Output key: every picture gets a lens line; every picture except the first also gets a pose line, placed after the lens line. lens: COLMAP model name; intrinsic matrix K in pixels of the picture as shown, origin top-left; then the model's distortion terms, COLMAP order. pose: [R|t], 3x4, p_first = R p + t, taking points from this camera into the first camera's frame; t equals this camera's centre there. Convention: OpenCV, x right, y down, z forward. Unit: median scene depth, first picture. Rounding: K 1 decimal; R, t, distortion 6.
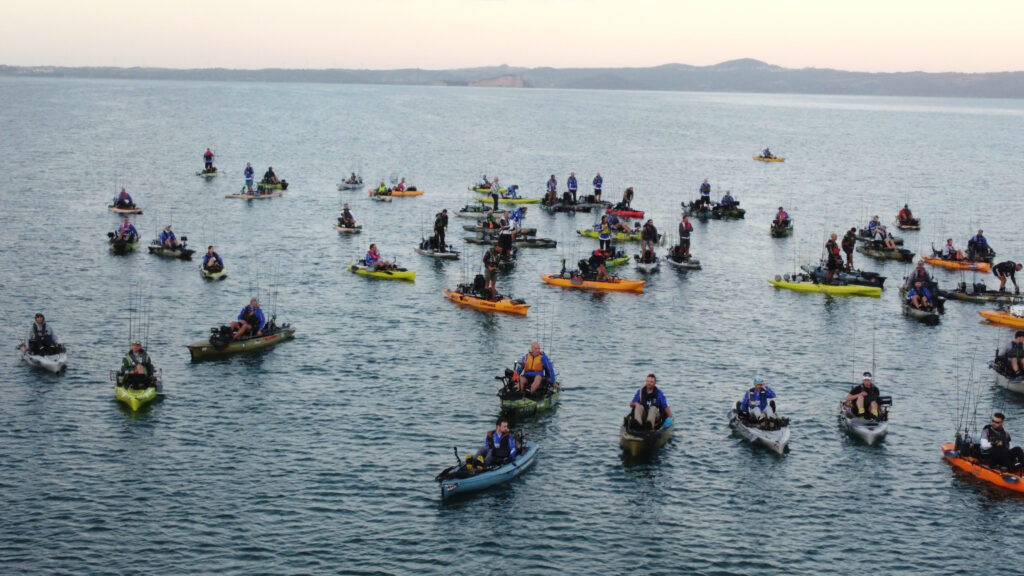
lens RADIAL K [[704.9, 0, 512.0], [0, 704.9, 288.0], [0, 0, 1]] dist [0.001897, 0.000715]
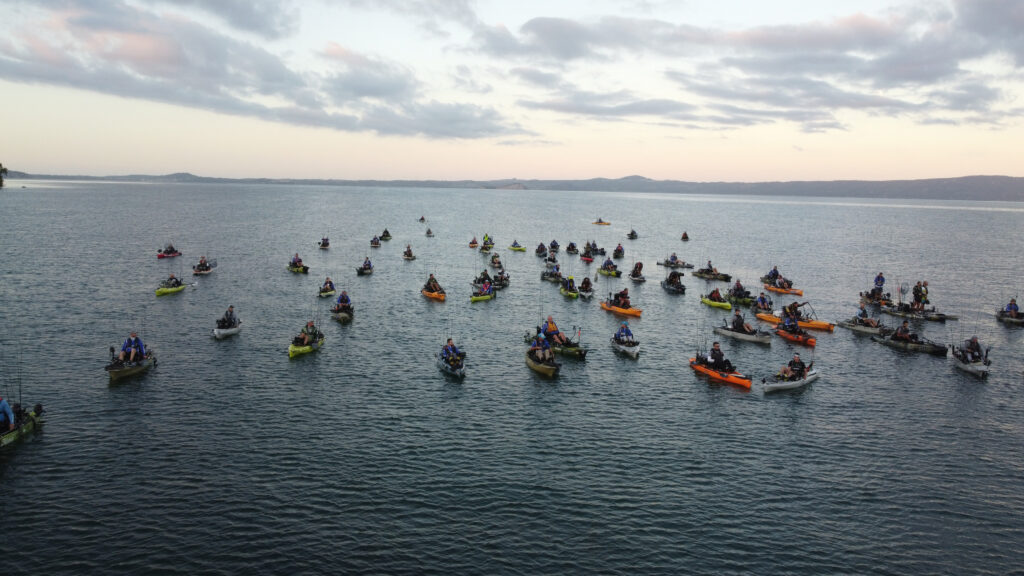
lens RADIAL K [[704.9, 0, 512.0], [0, 704.9, 288.0], [0, 0, 1]] dist [0.001897, 0.000715]
pose [[0.995861, 0.014059, -0.089790, 0.168056], [-0.027231, 0.988731, -0.147207, 0.289603], [0.086709, 0.149042, 0.985022, -0.938272]]
